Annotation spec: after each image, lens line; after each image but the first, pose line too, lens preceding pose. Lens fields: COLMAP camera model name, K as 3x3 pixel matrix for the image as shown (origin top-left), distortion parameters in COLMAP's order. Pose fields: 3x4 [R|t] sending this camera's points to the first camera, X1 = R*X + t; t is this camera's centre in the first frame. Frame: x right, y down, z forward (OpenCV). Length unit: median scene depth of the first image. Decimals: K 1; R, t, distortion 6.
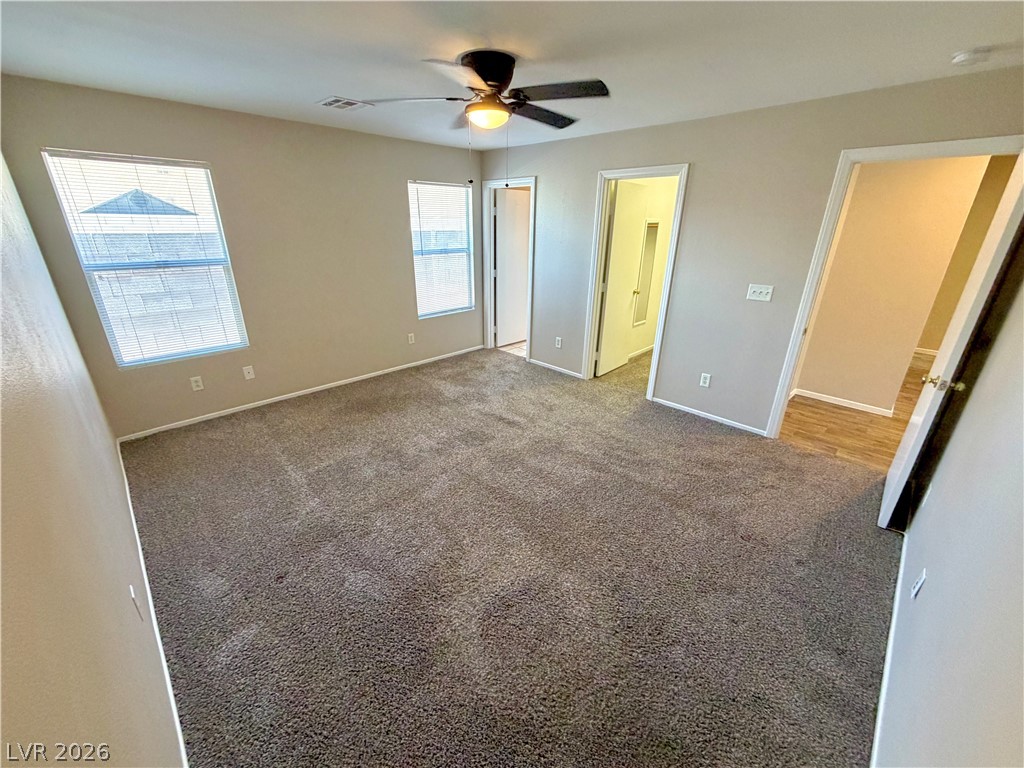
lens RADIAL K [[407.2, 0, 509.2], [0, 407.2, 385.8], [0, 0, 1]] dist [-0.001744, -0.000077]
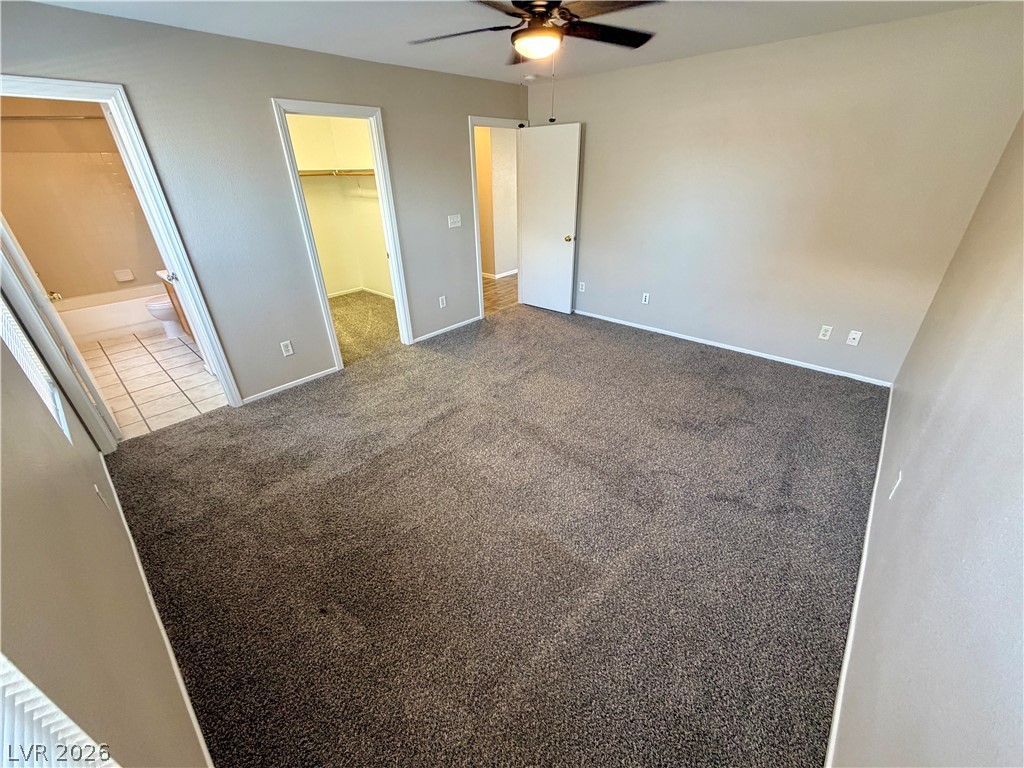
lens RADIAL K [[407.2, 0, 503.7], [0, 407.2, 377.2], [0, 0, 1]] dist [-0.001744, -0.000077]
pose [[-0.051739, -0.451504, 0.890768, -0.629499], [0.400388, 0.807759, 0.432684, -0.252288], [-0.914884, 0.379039, 0.138984, 0.659332]]
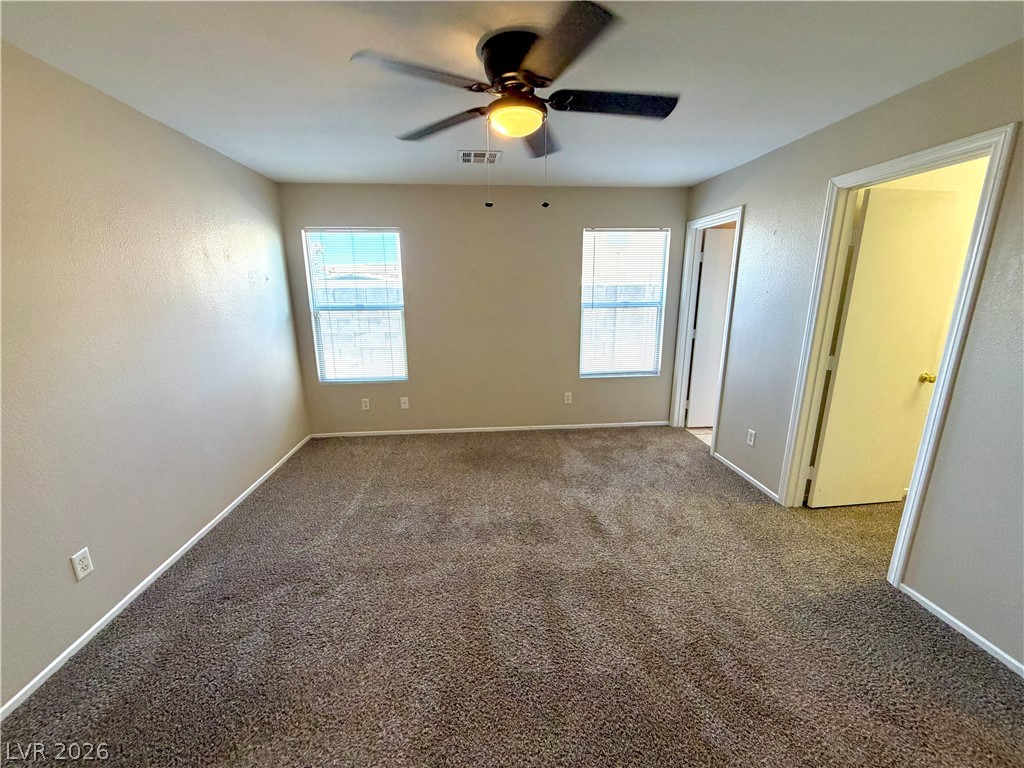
lens RADIAL K [[407.2, 0, 512.9], [0, 407.2, 385.6], [0, 0, 1]] dist [-0.001744, -0.000077]
pose [[0.763956, 0.135738, -0.630830, 0.265809], [-0.225522, 0.972138, -0.063936, -0.067003], [0.604576, 0.191110, 0.773282, 0.266225]]
